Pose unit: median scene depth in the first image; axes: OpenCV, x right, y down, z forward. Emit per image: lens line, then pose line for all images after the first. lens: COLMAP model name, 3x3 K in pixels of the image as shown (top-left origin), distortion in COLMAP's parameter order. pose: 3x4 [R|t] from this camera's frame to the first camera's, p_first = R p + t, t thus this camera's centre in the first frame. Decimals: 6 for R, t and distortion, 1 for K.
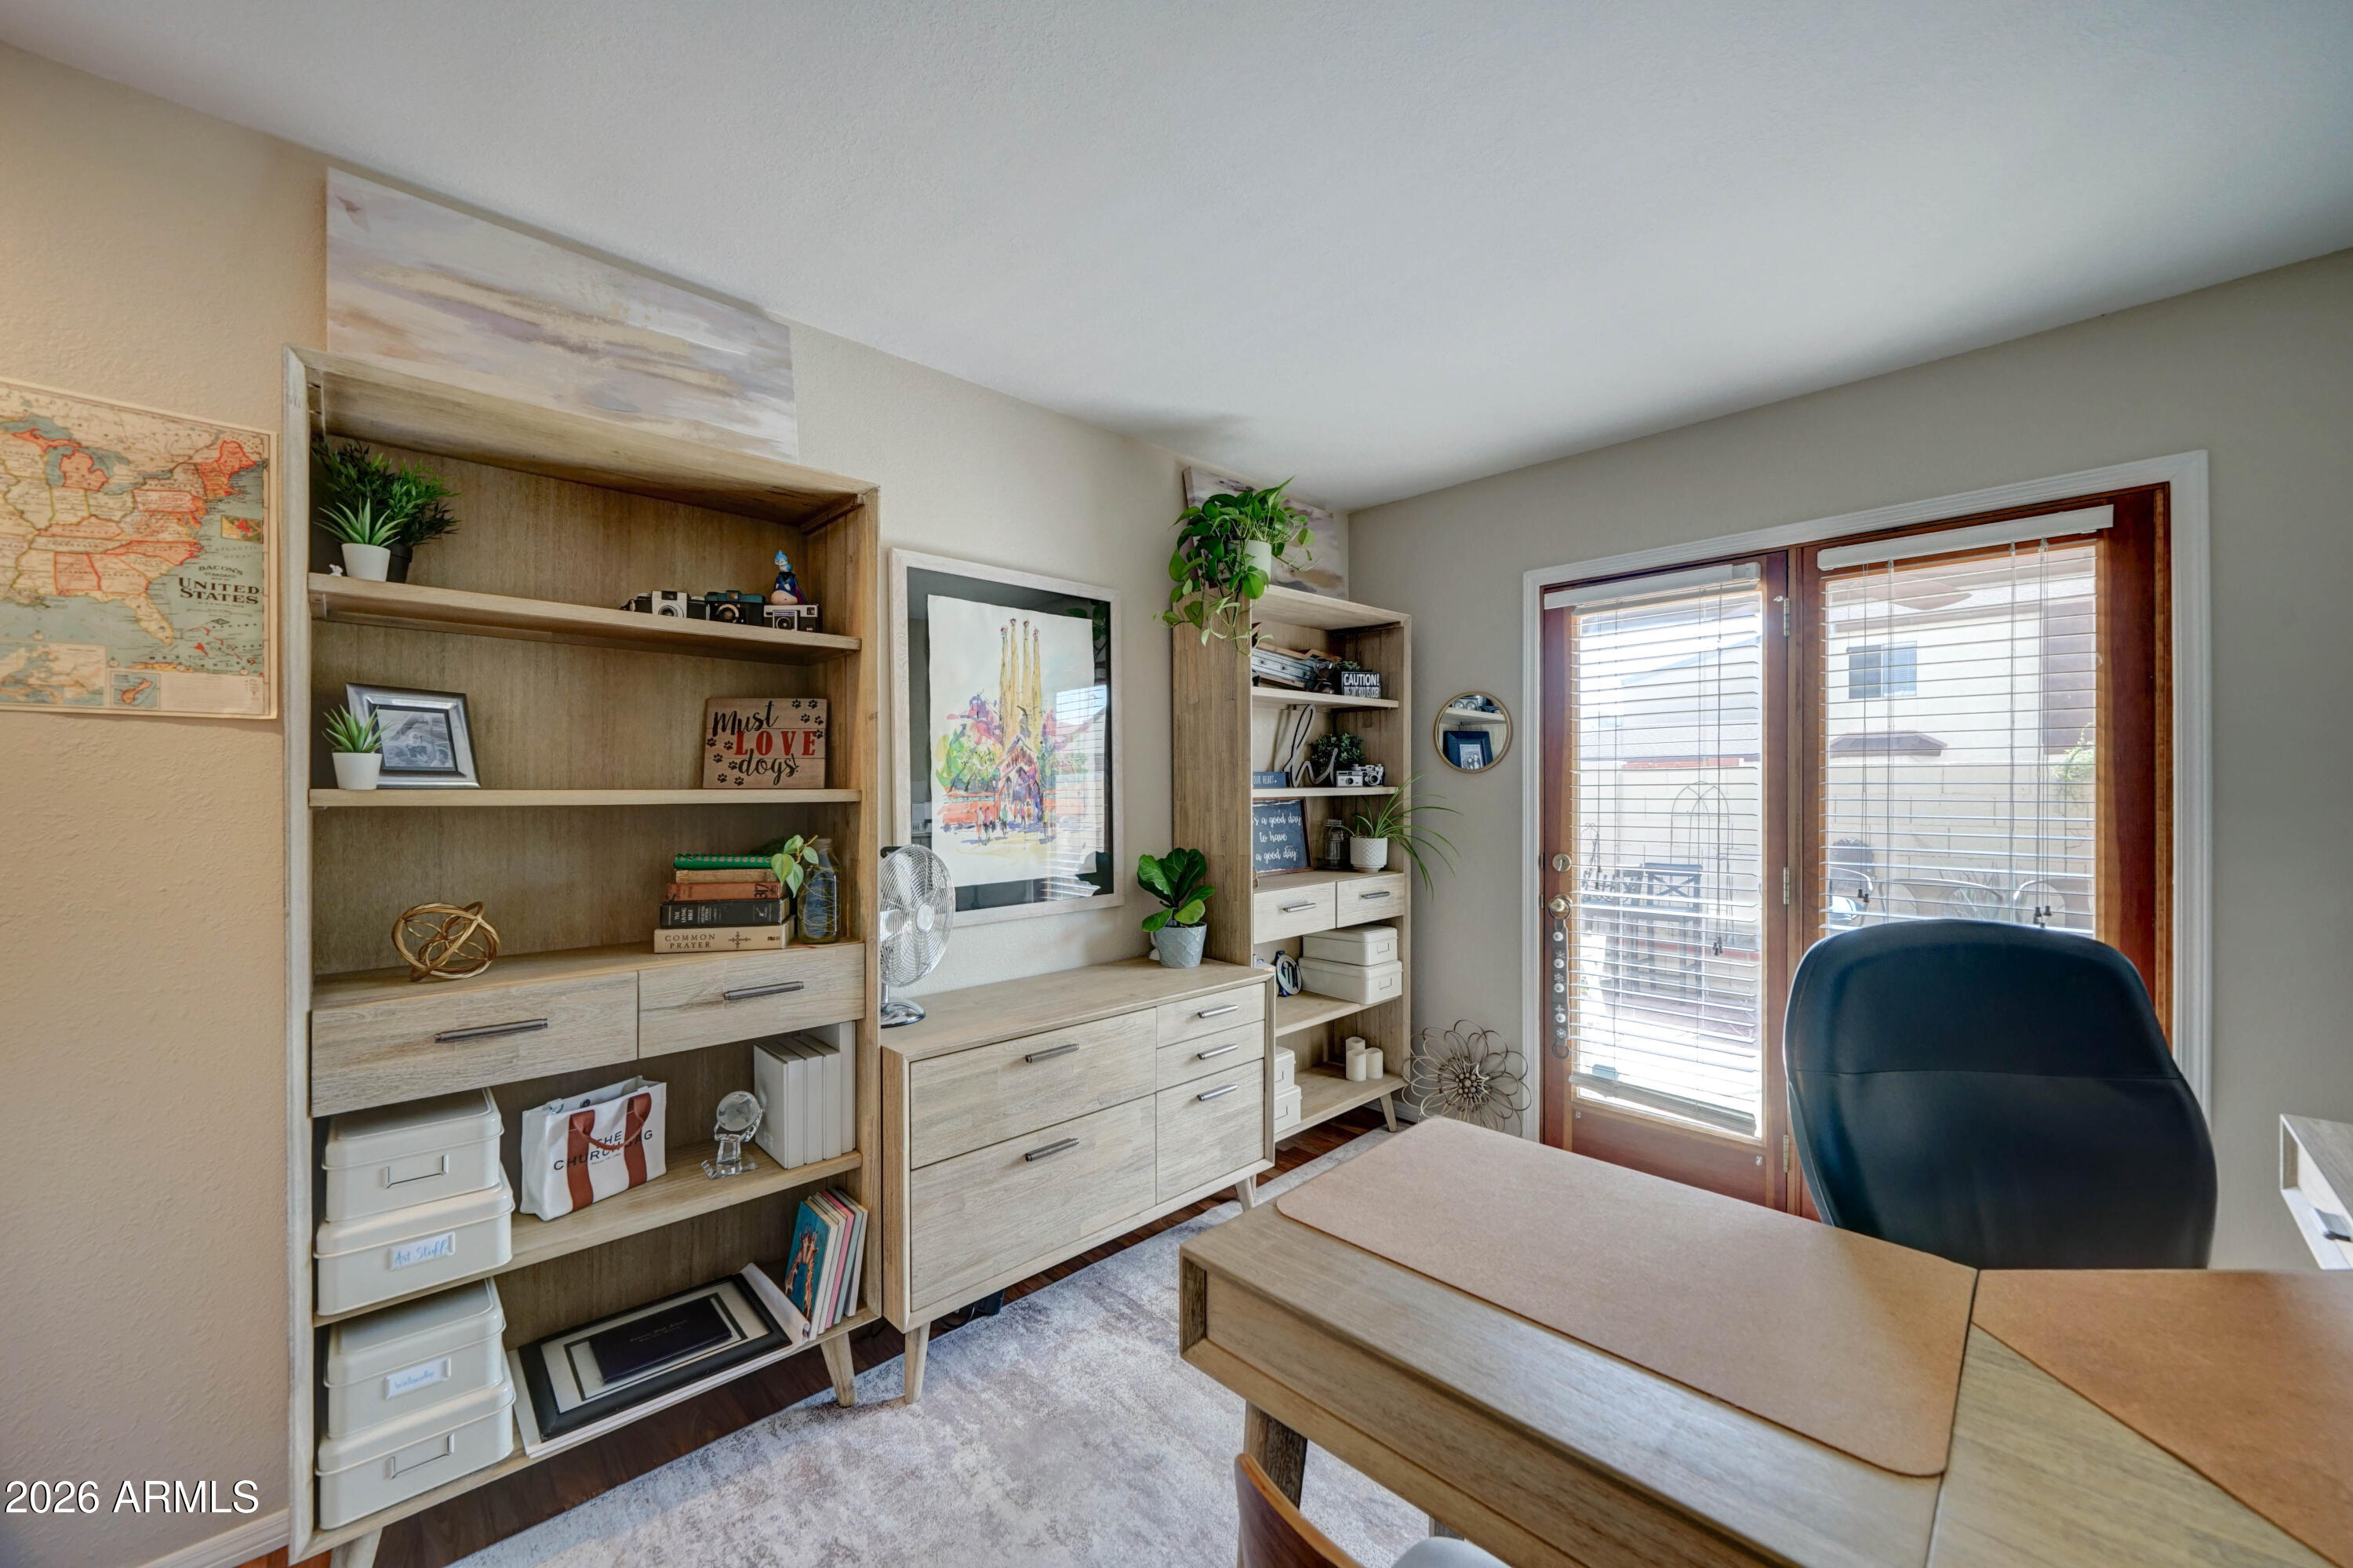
lens RADIAL K [[863.5, 0, 1197.1], [0, 863.5, 792.9], [0, 0, 1]] dist [-0.001364, -0.000358]
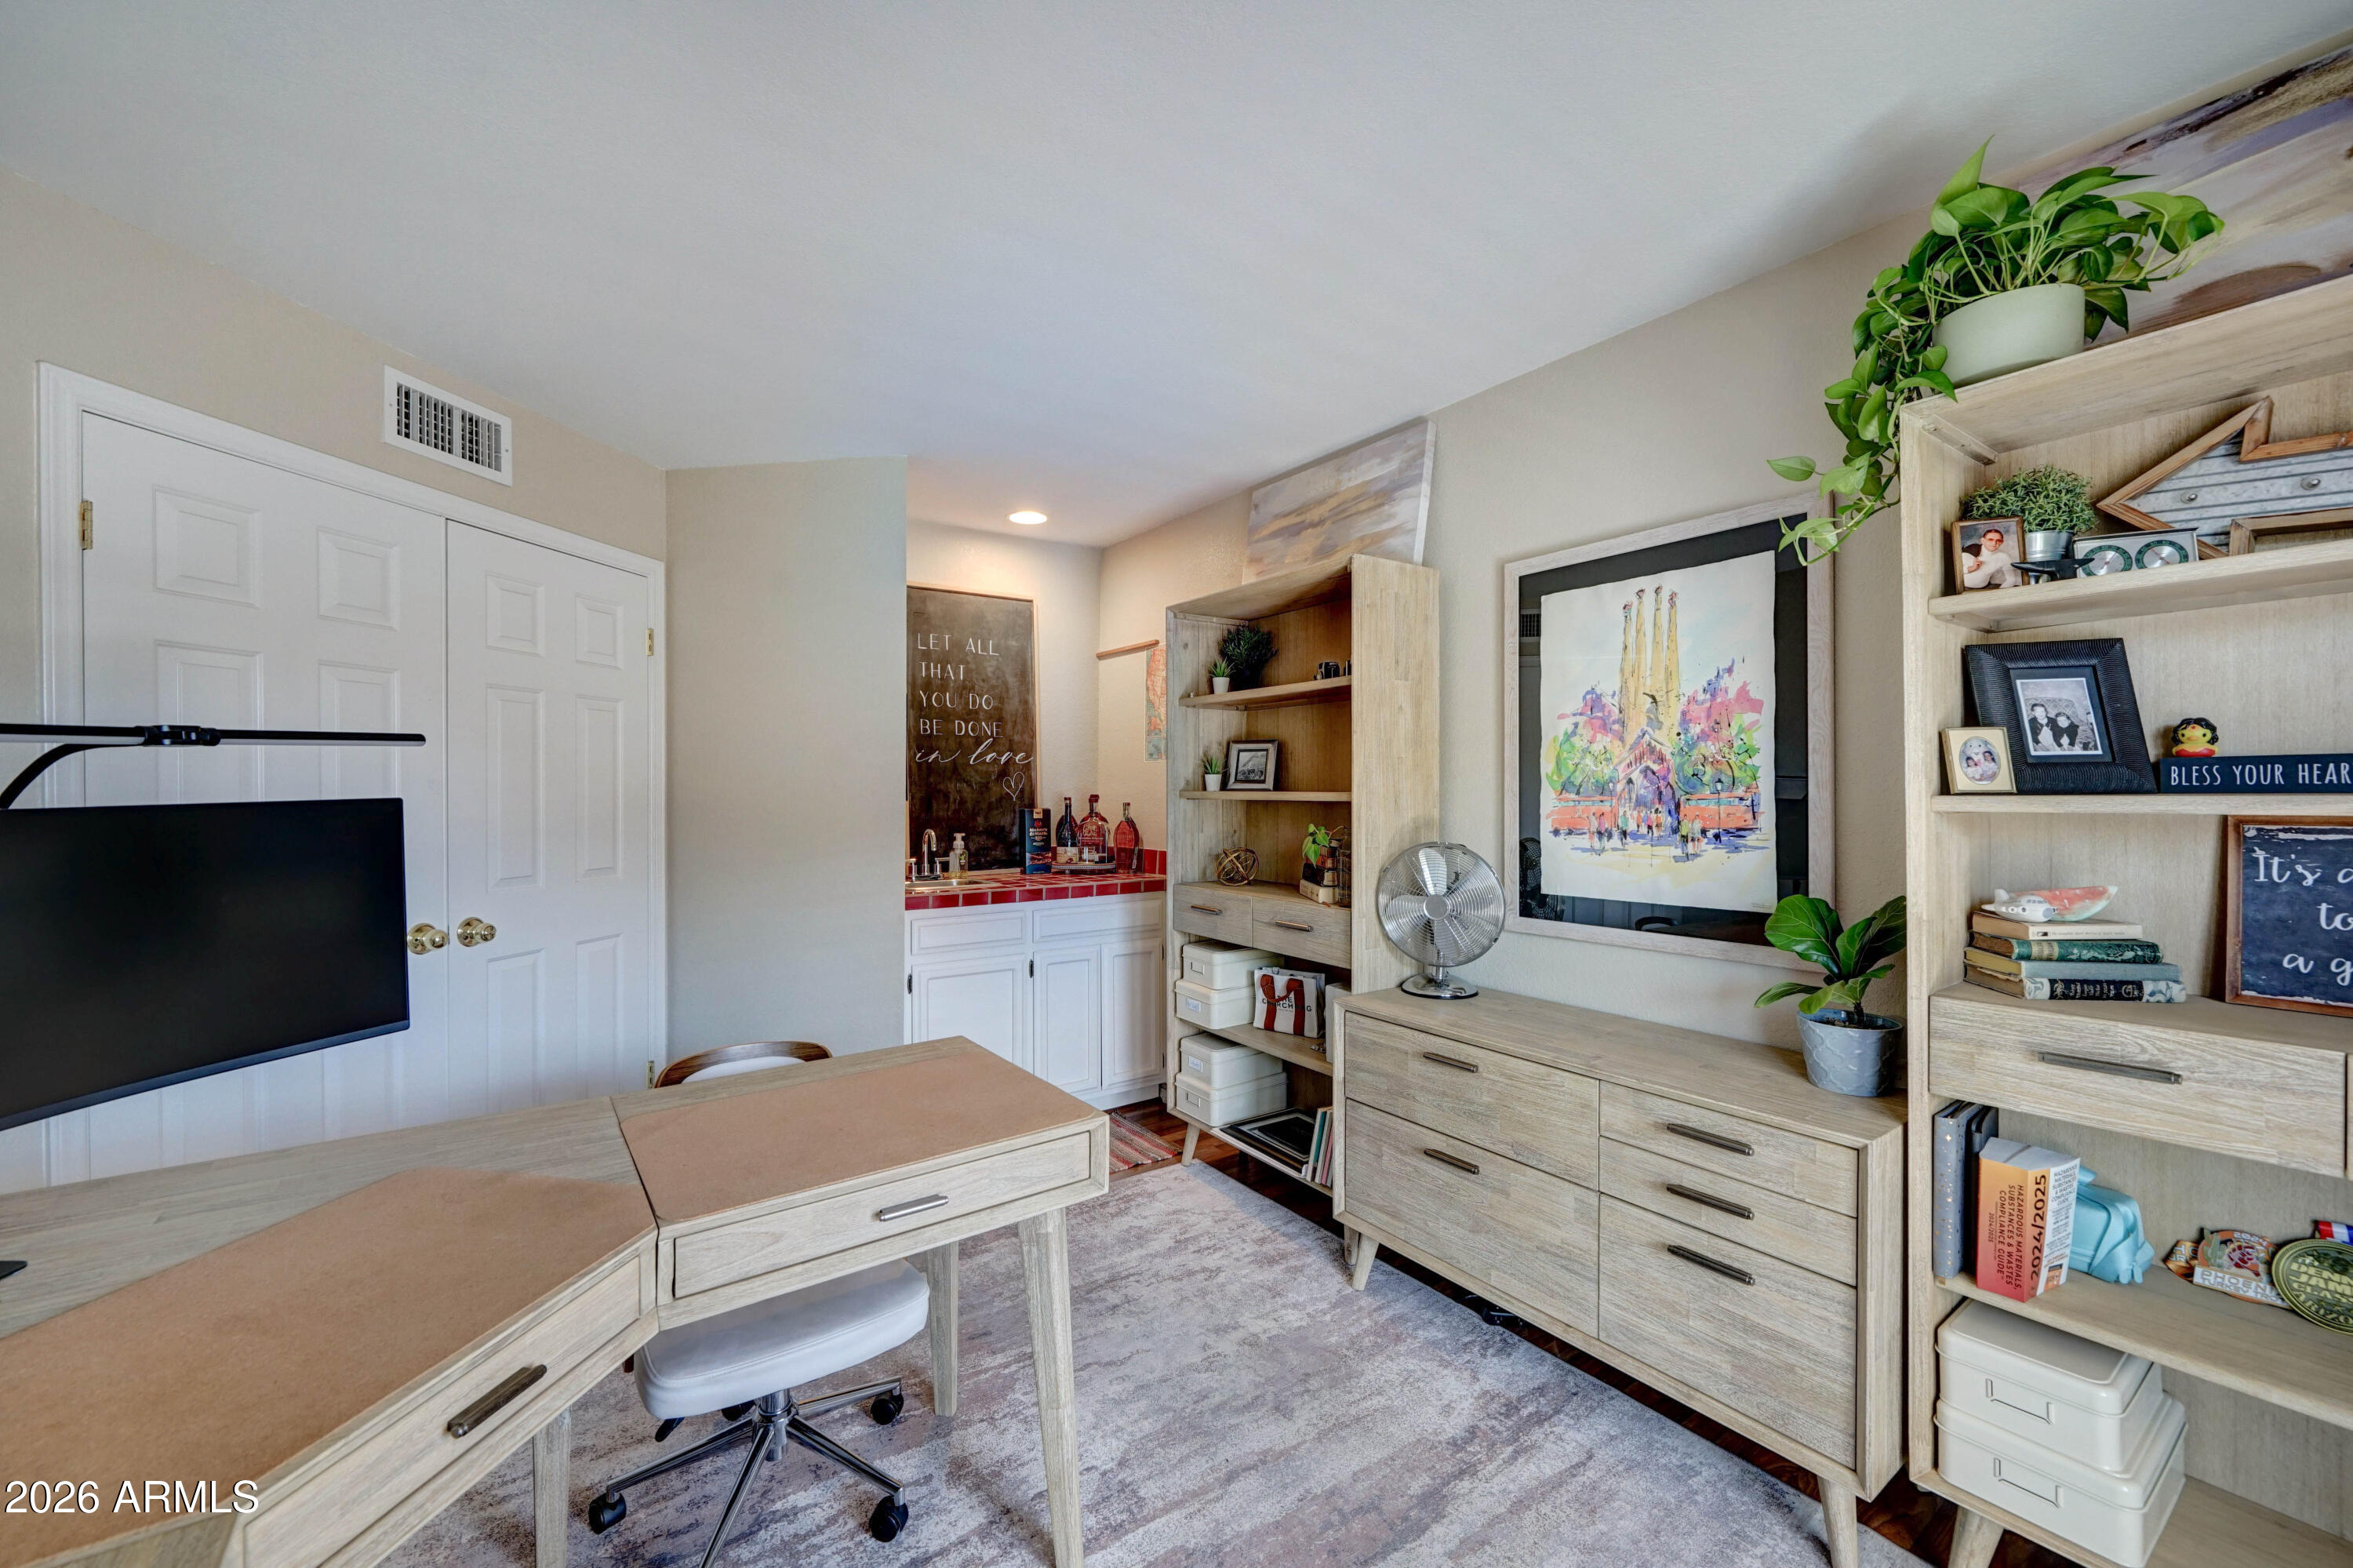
lens RADIAL K [[988.4, 0, 1214.9], [0, 988.4, 792.7], [0, 0, 1]] dist [-0.002008, 0.000747]
pose [[-0.144752, 0.006167, -0.989449, 0.819254], [-0.005983, 0.999957, 0.007108, -0.009104], [0.989450, 0.006948, -0.144709, 0.750808]]
